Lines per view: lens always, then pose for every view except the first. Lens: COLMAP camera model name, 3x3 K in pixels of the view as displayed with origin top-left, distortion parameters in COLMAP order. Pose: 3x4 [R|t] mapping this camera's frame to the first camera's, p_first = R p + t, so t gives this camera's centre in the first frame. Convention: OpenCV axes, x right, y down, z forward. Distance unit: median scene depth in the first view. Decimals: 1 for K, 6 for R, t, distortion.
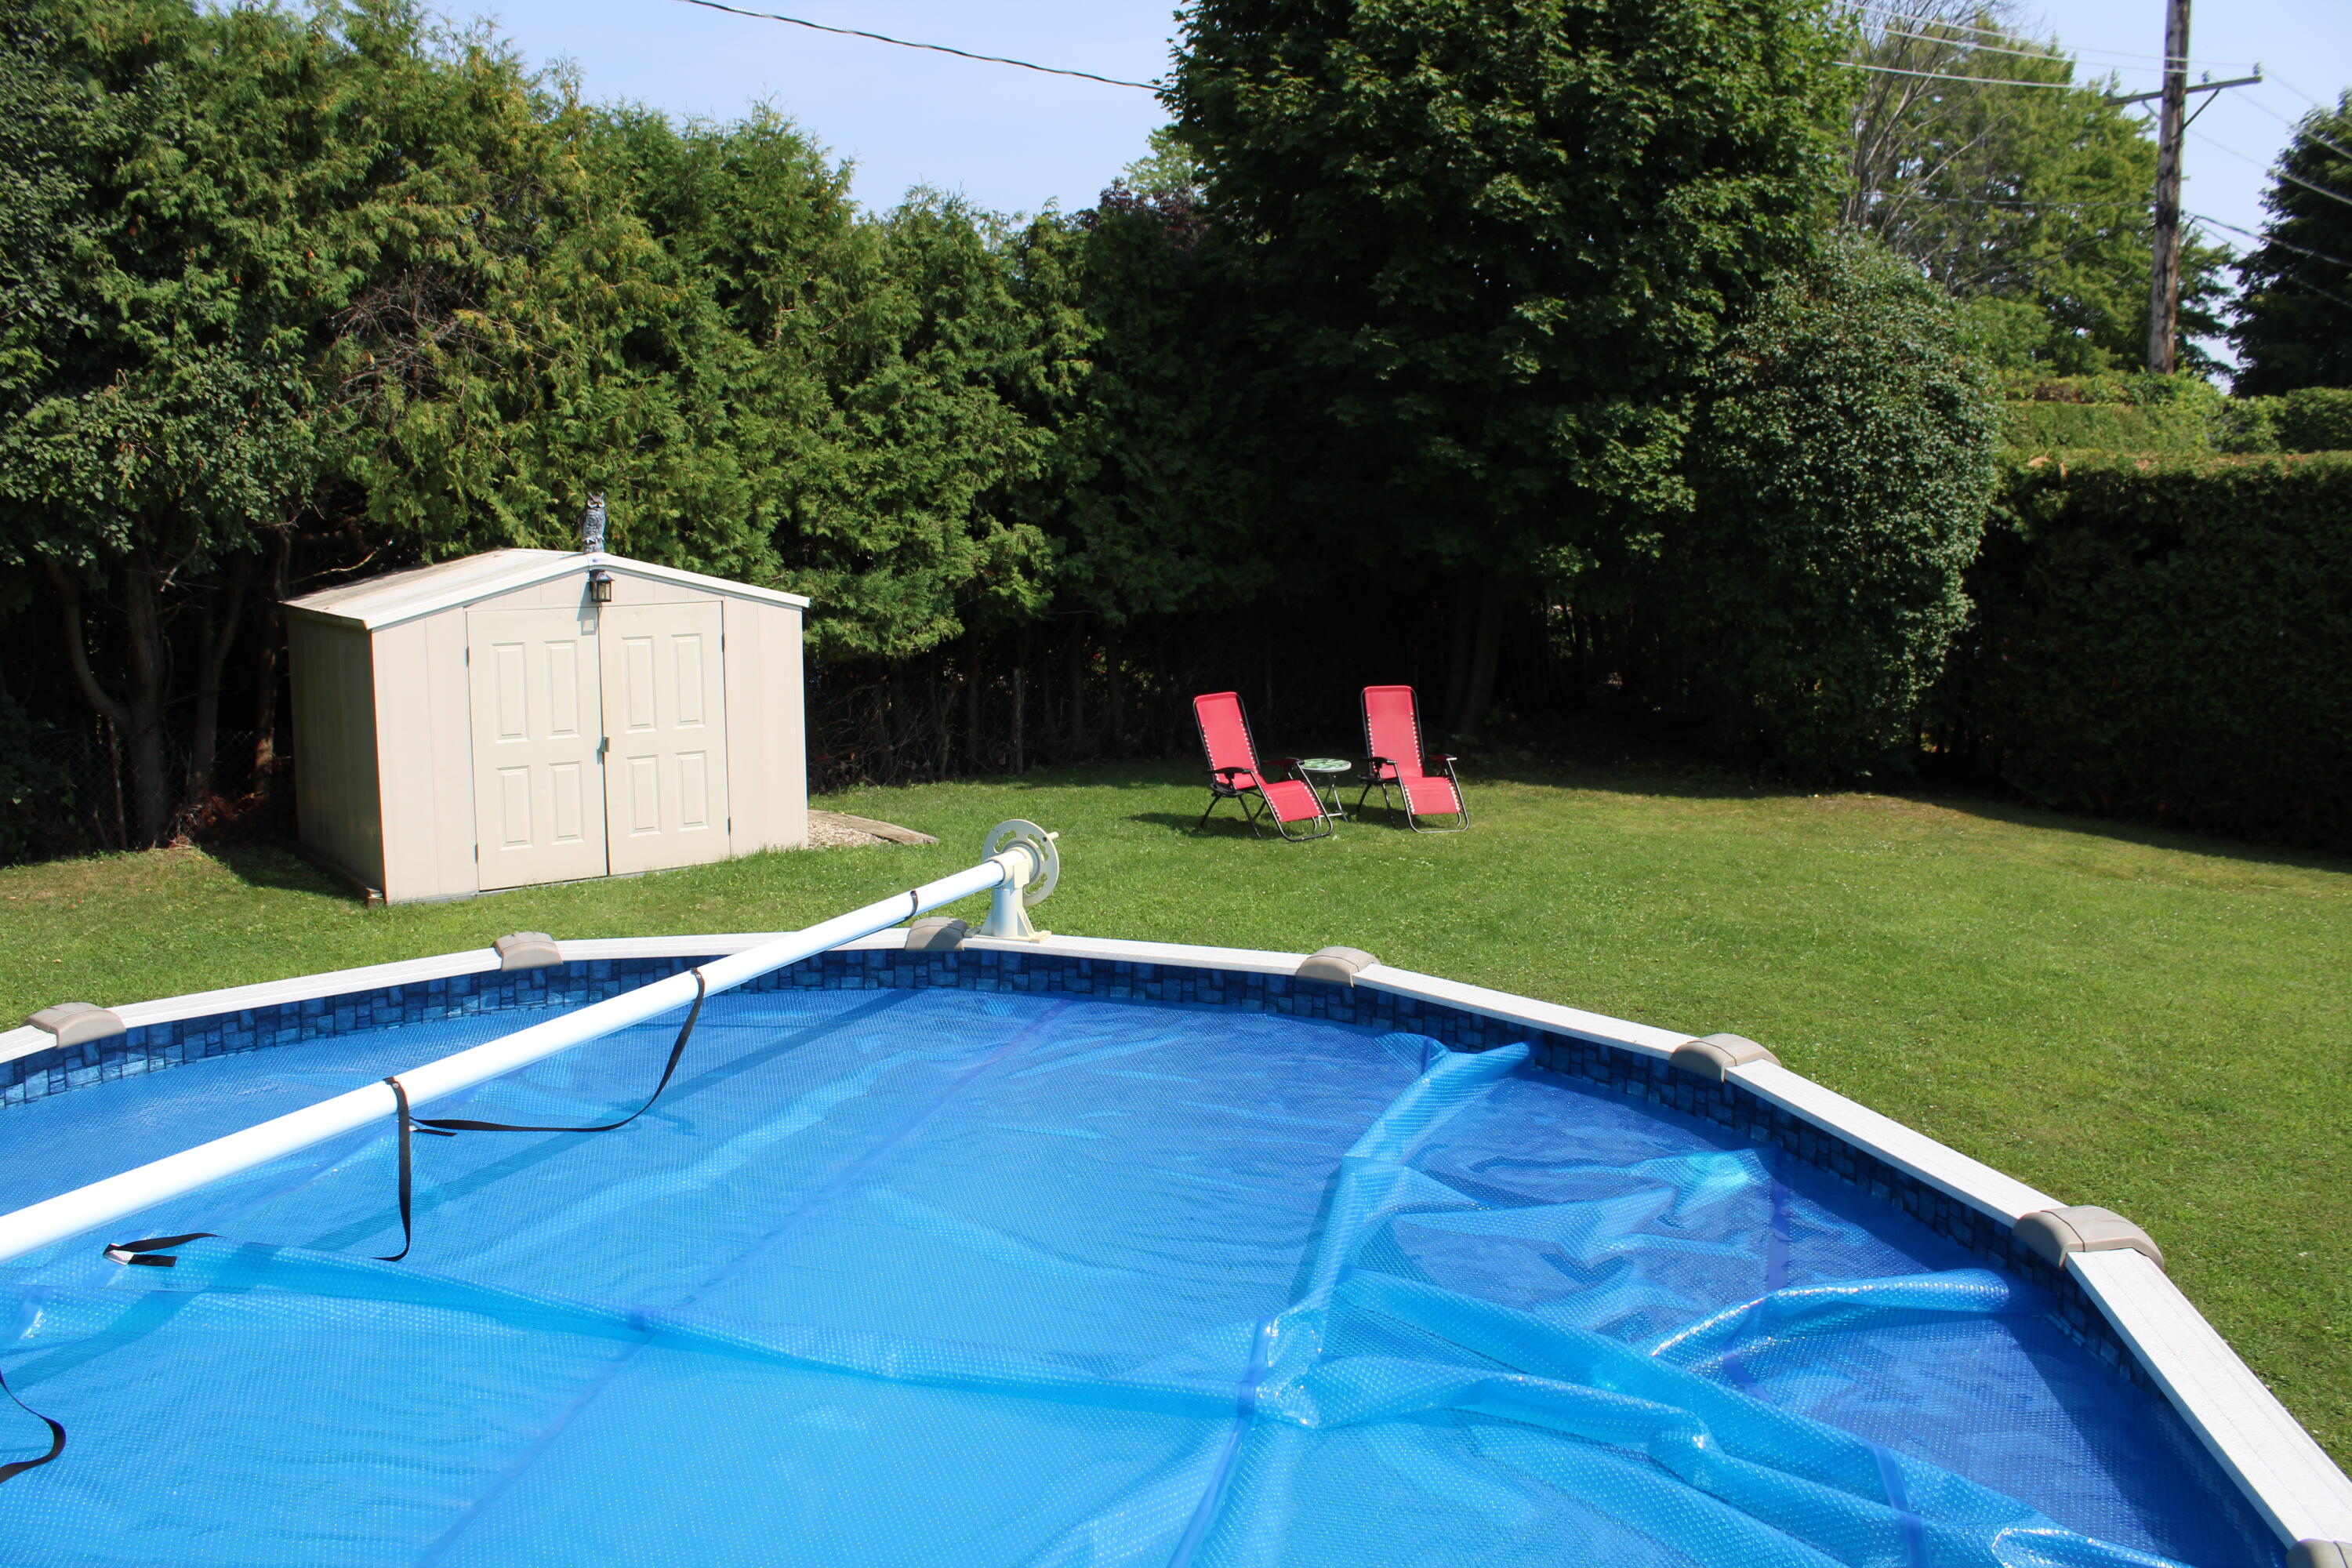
lens RADIAL K [[1958.2, 0, 1176.0], [0, 1958.2, 784.0], [0, 0, 1]] dist [-0.167114, 0.149042]
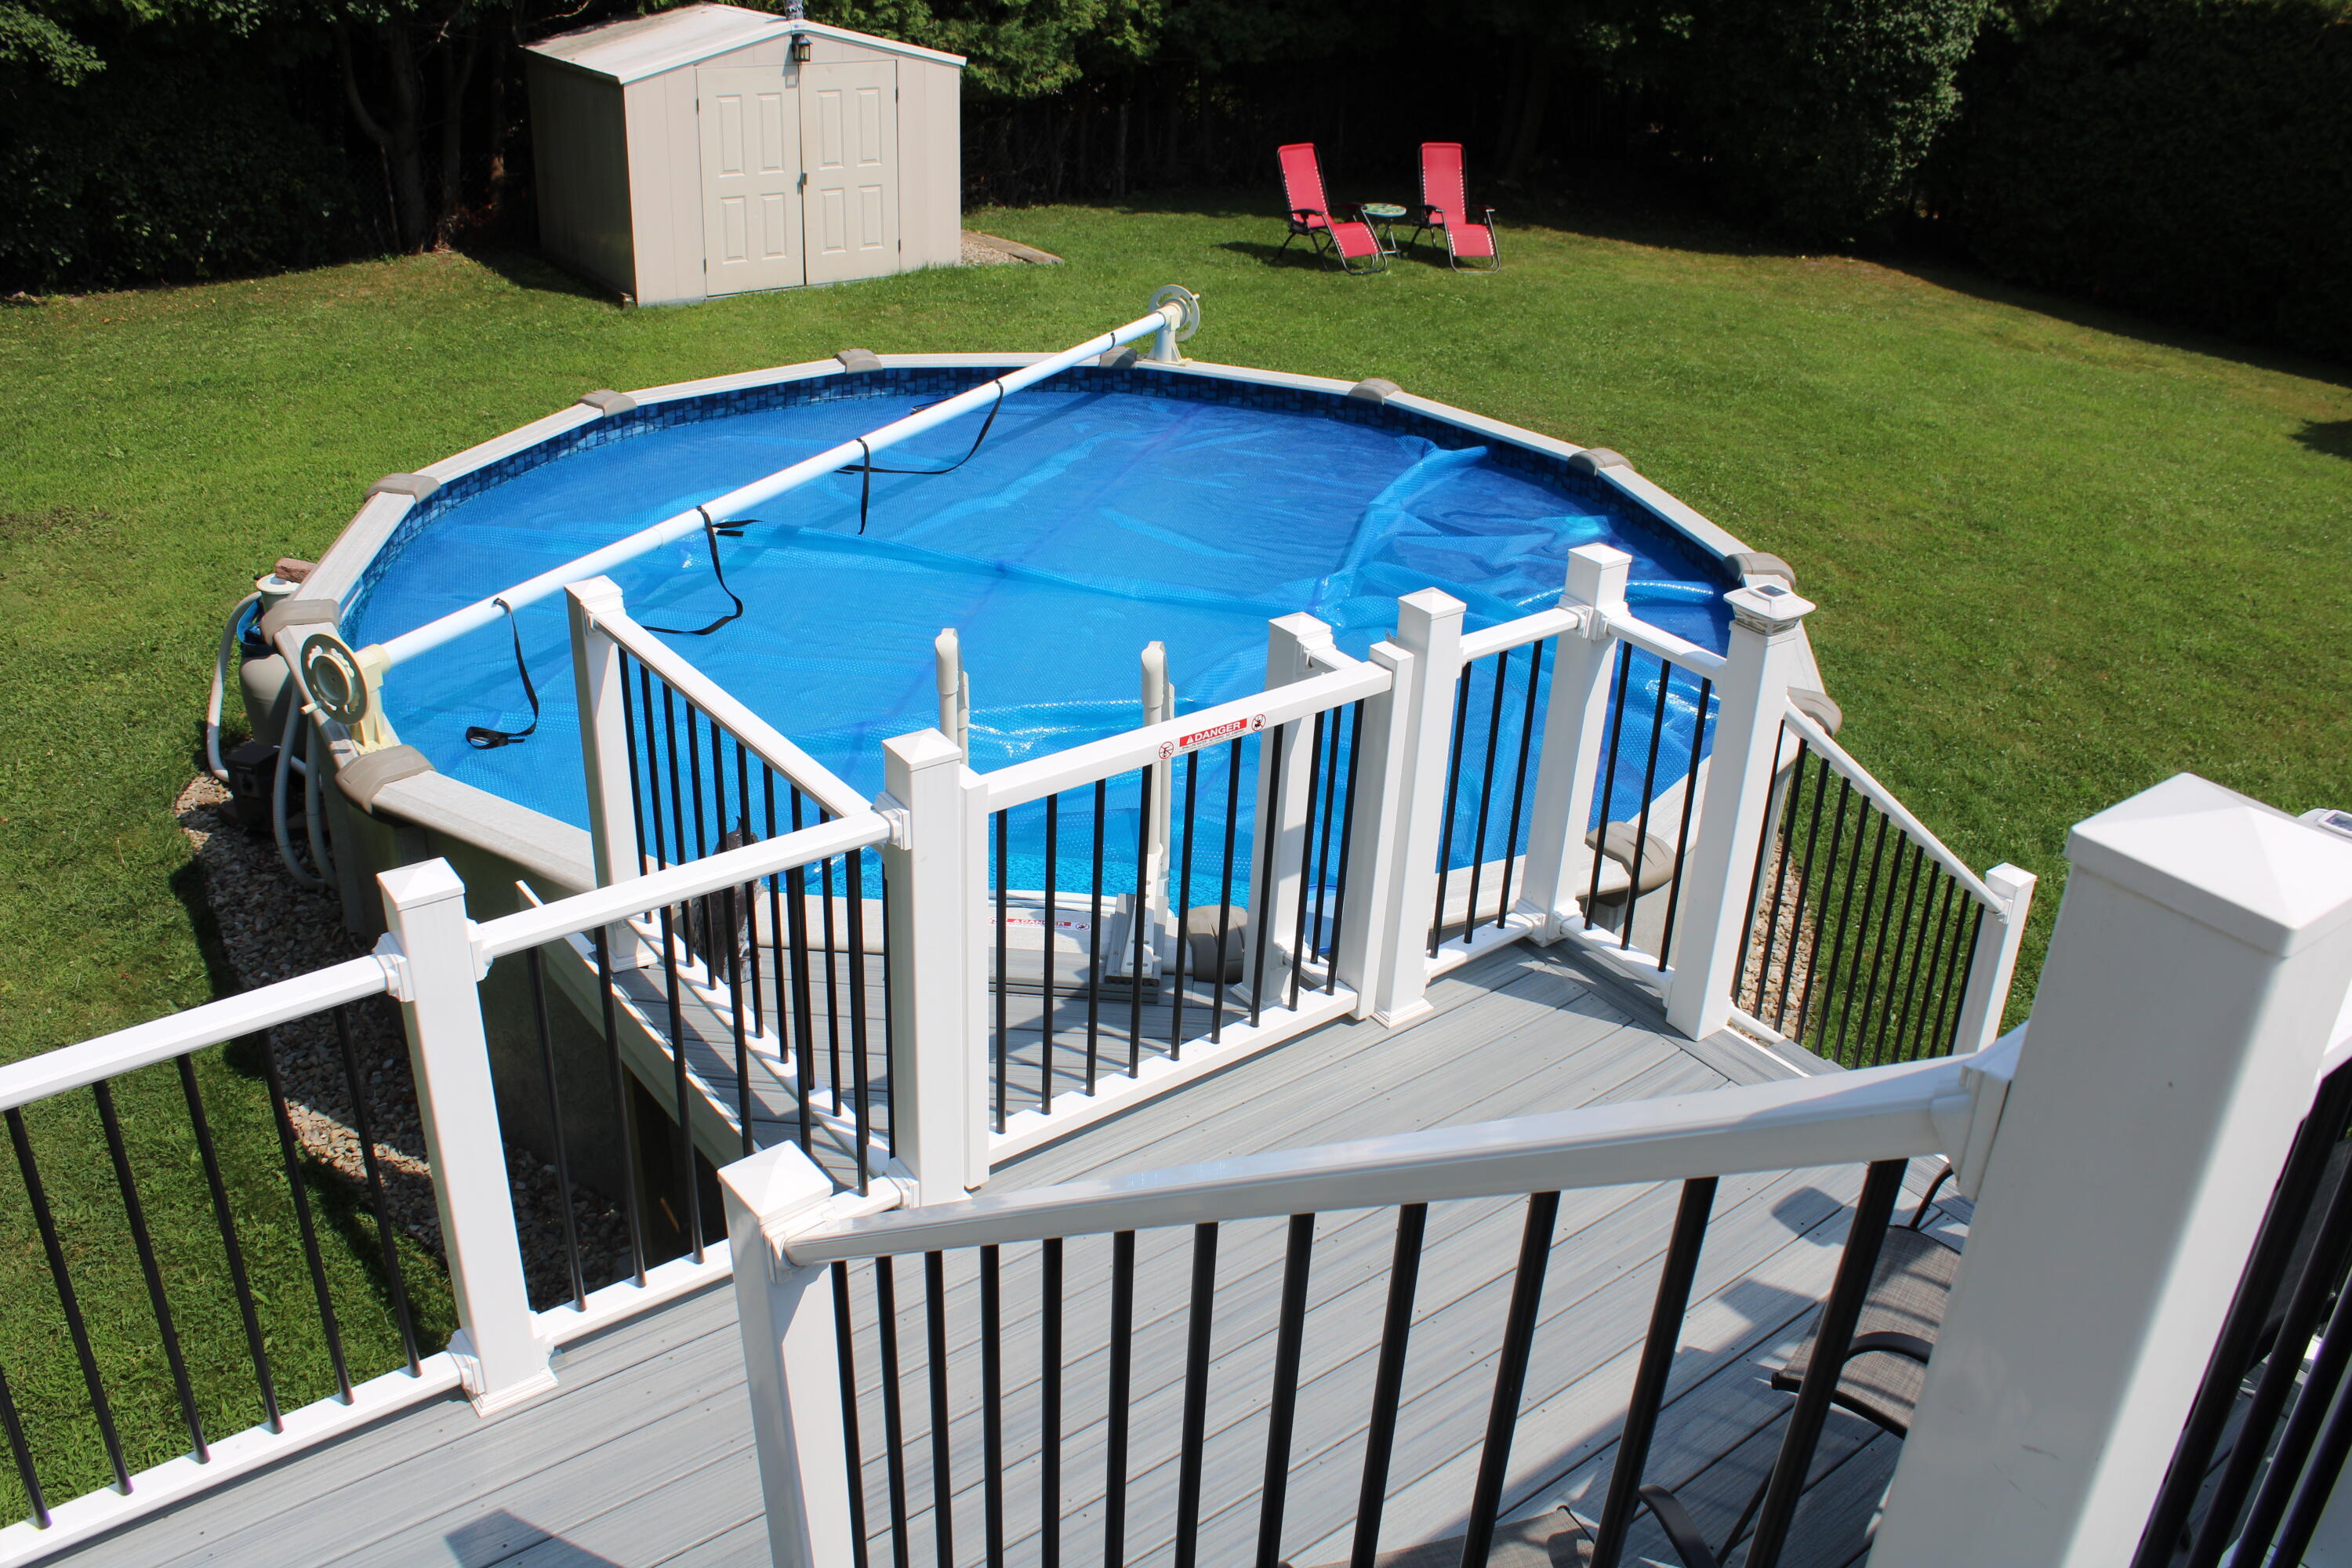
lens RADIAL K [[1958.2, 0, 1176.0], [0, 1958.2, 784.0], [0, 0, 1]] dist [-0.167114, 0.149042]
pose [[0.998677, 0.048616, -0.016752, -0.014155], [-0.041191, 0.951359, 0.305318, -0.030181], [0.030781, -0.304224, 0.952103, -0.233107]]
